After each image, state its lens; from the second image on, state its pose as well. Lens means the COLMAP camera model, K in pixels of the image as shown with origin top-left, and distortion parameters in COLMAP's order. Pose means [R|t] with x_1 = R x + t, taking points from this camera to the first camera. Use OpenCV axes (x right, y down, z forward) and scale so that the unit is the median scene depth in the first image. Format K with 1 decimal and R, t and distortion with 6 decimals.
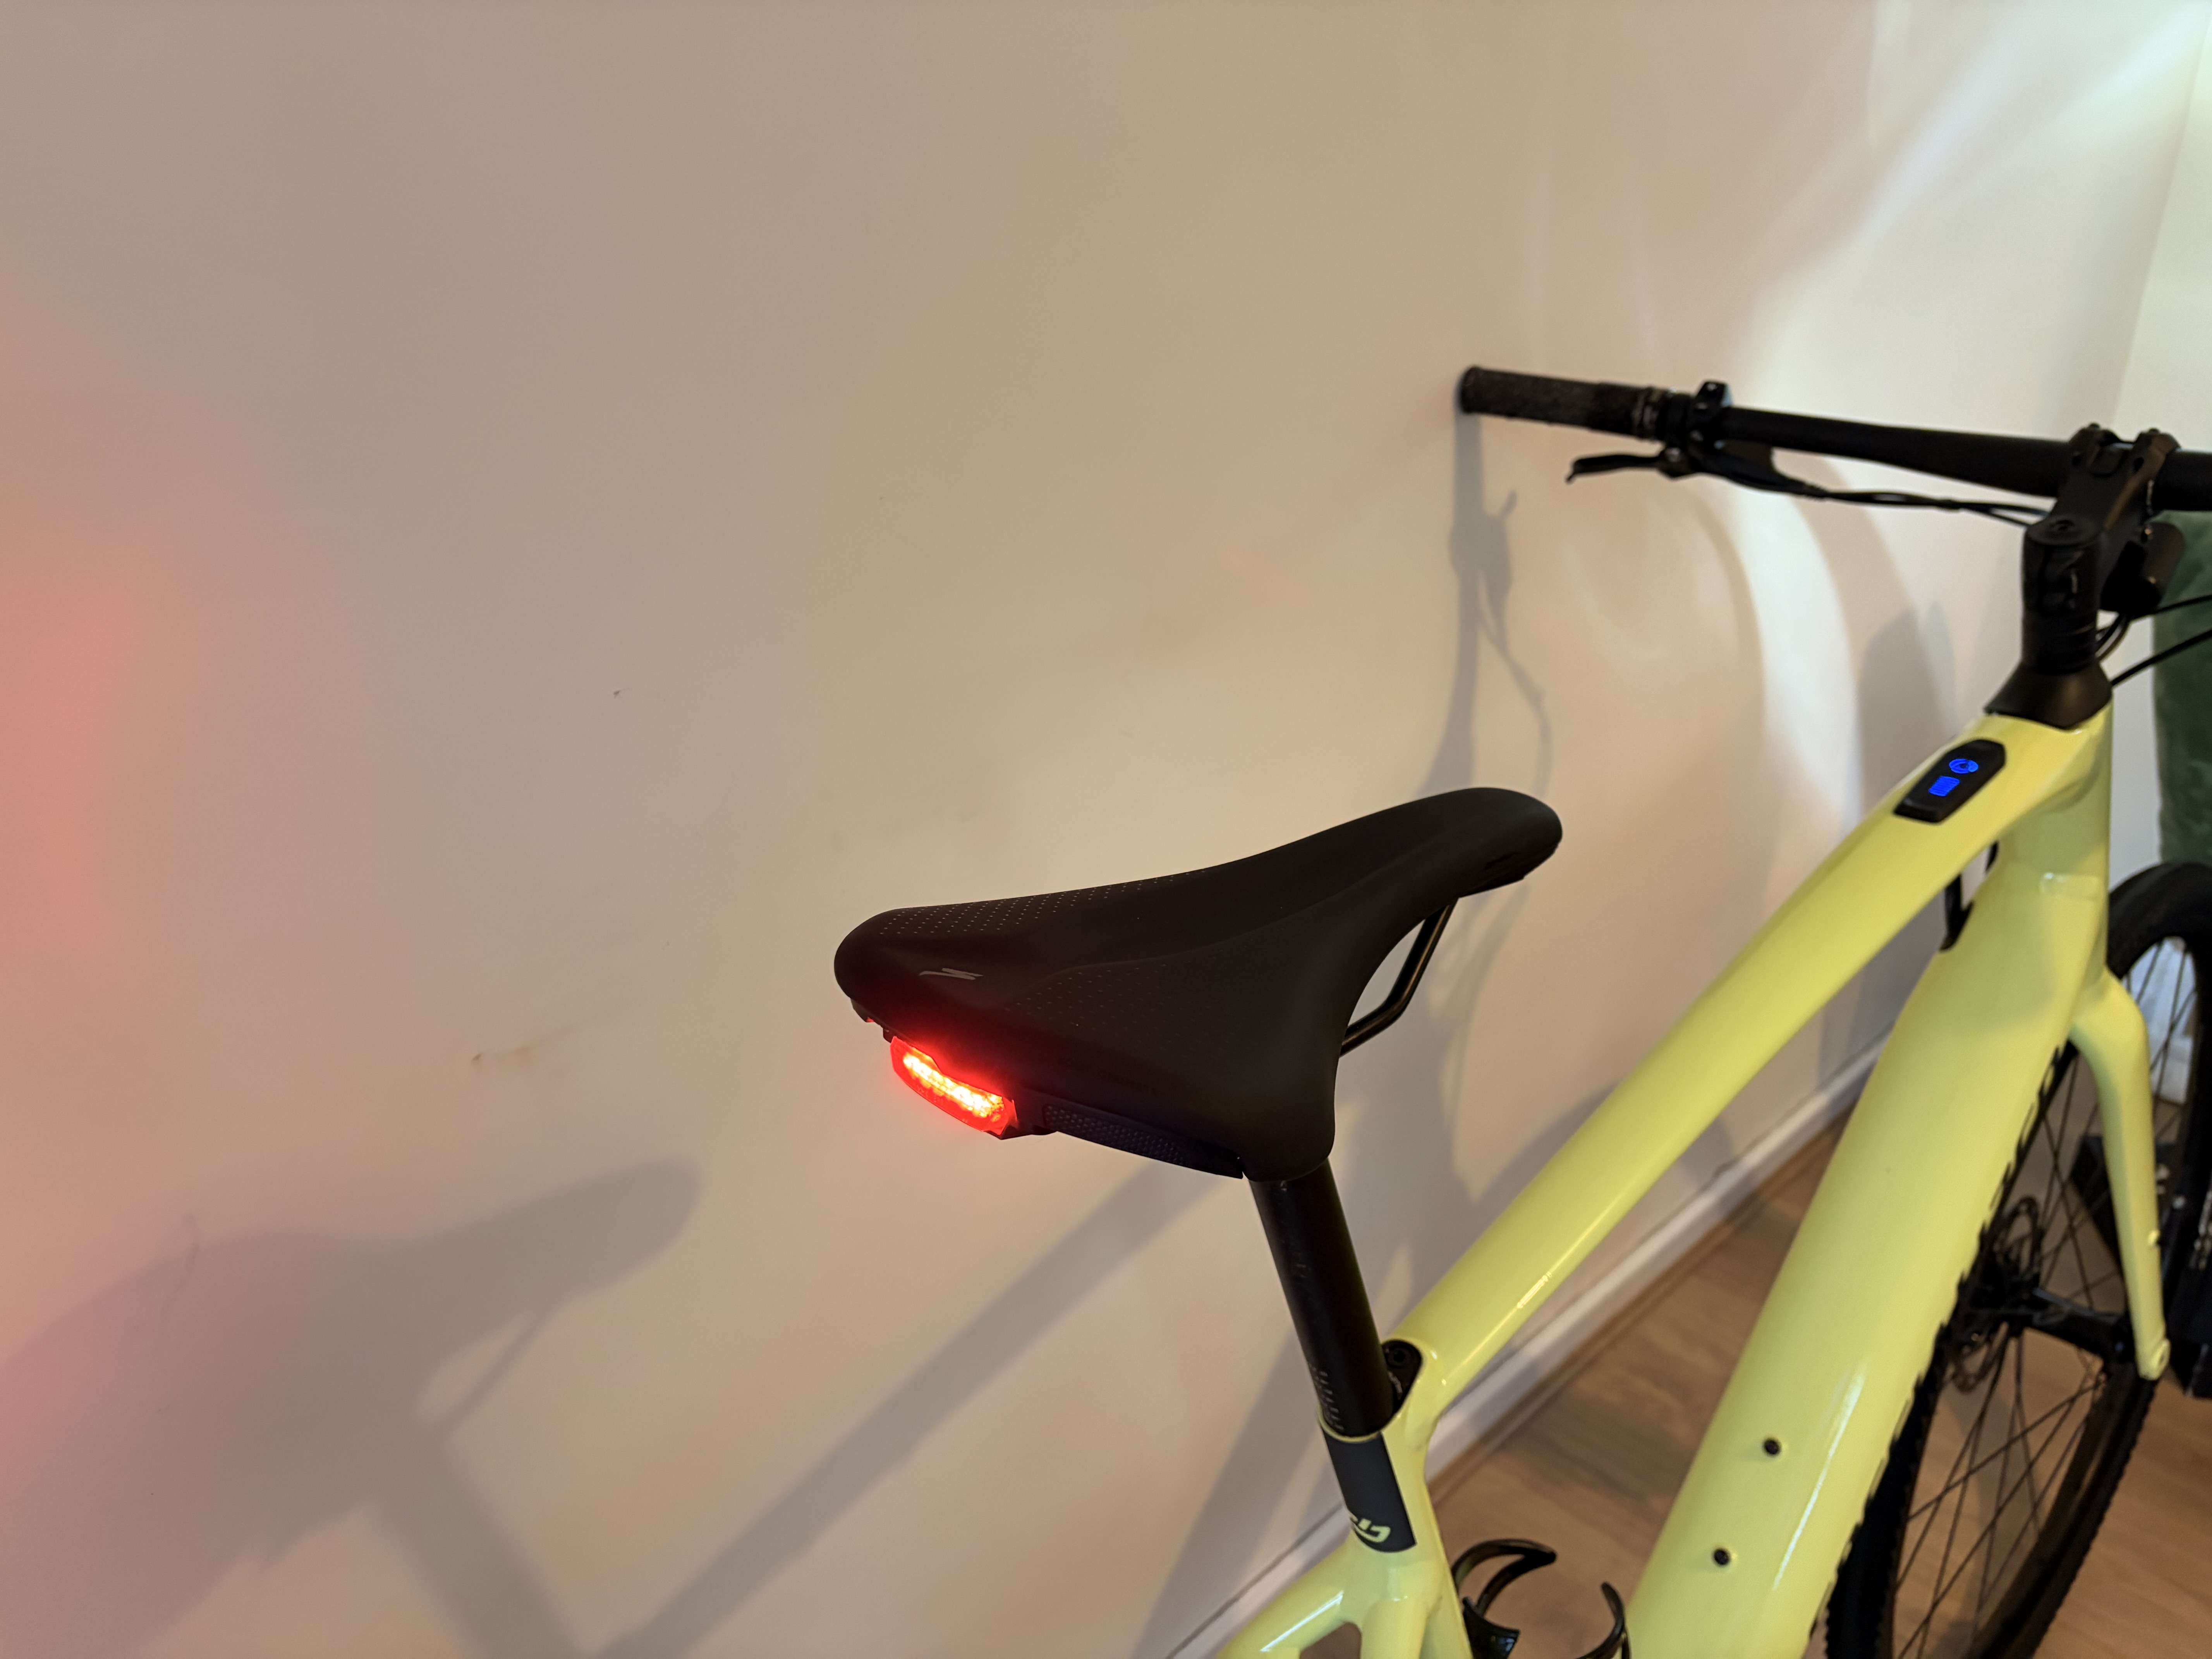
lens RADIAL K [[1673.1, 0, 1109.2], [0, 1673.1, 811.6], [0, 0, 1]] dist [-0.002549, -0.014430]
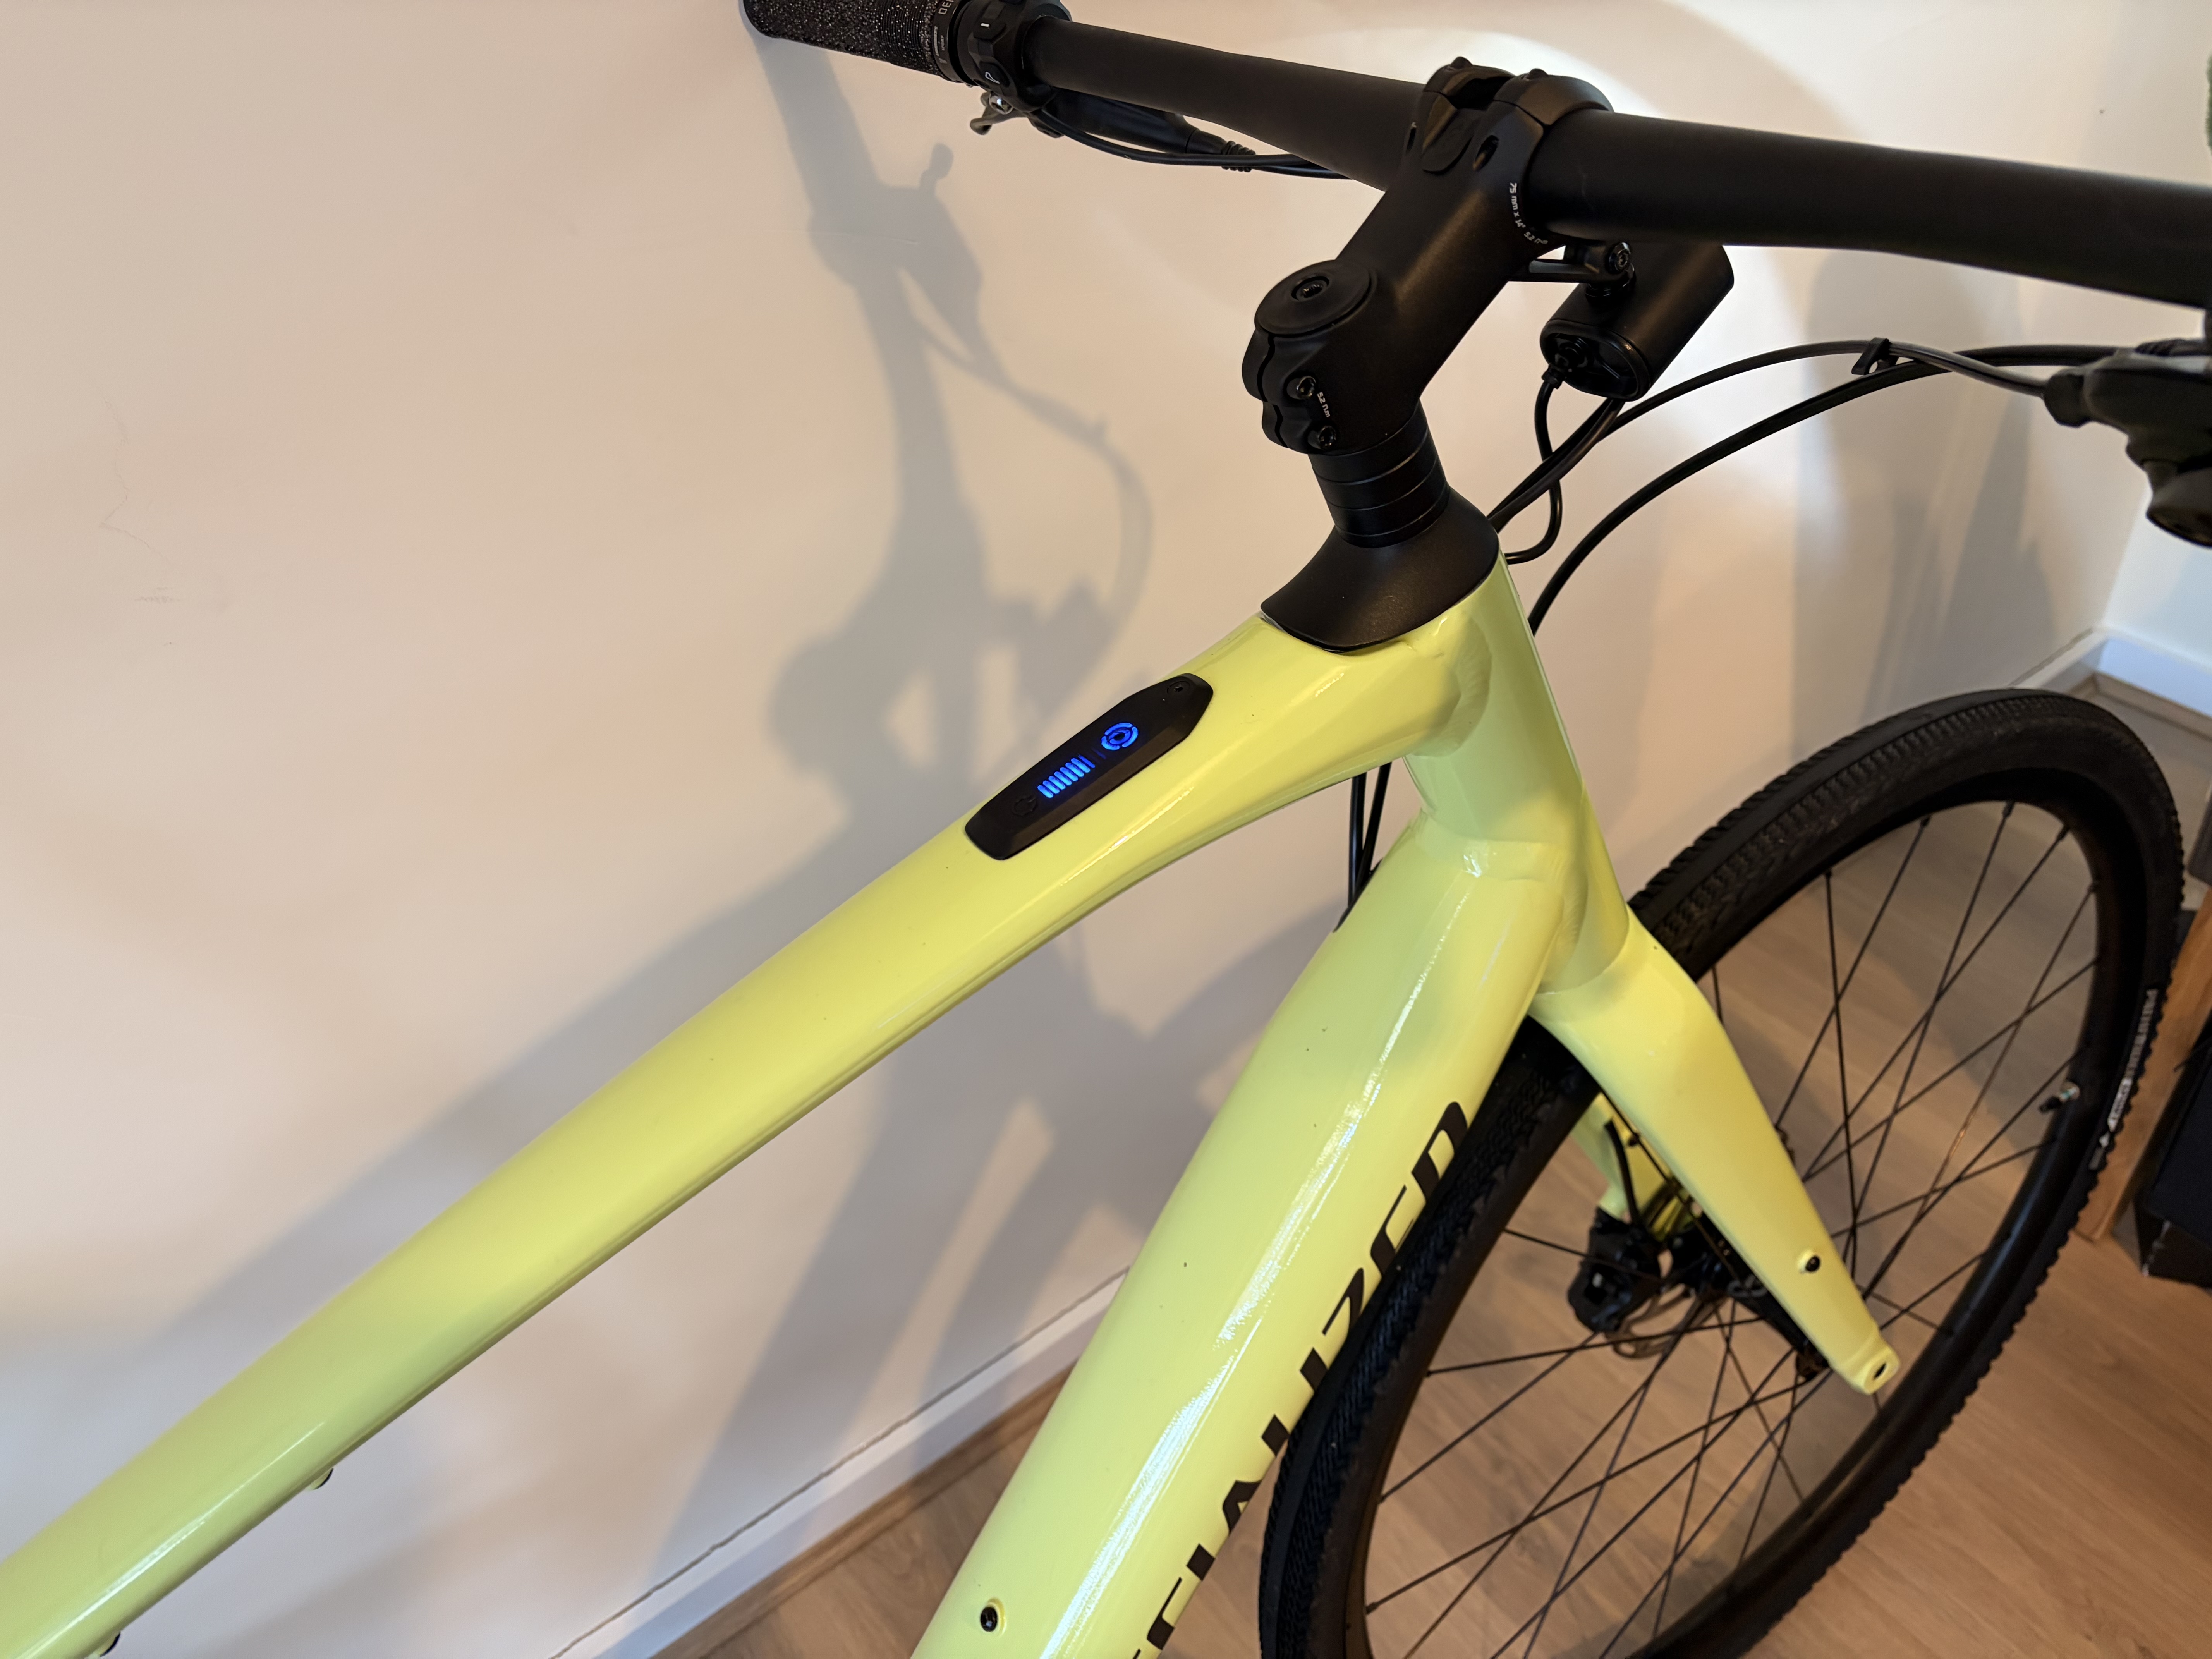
lens RADIAL K [[1673.1, 0, 1104.5], [0, 1673.1, 828.7], [0, 0, 1]] dist [-0.002549, -0.014430]
pose [[0.981261, 0.014766, -0.192117, 0.413023], [0.038348, 0.962147, 0.269819, -0.102185], [0.188829, -0.272130, 0.943551, 0.296368]]
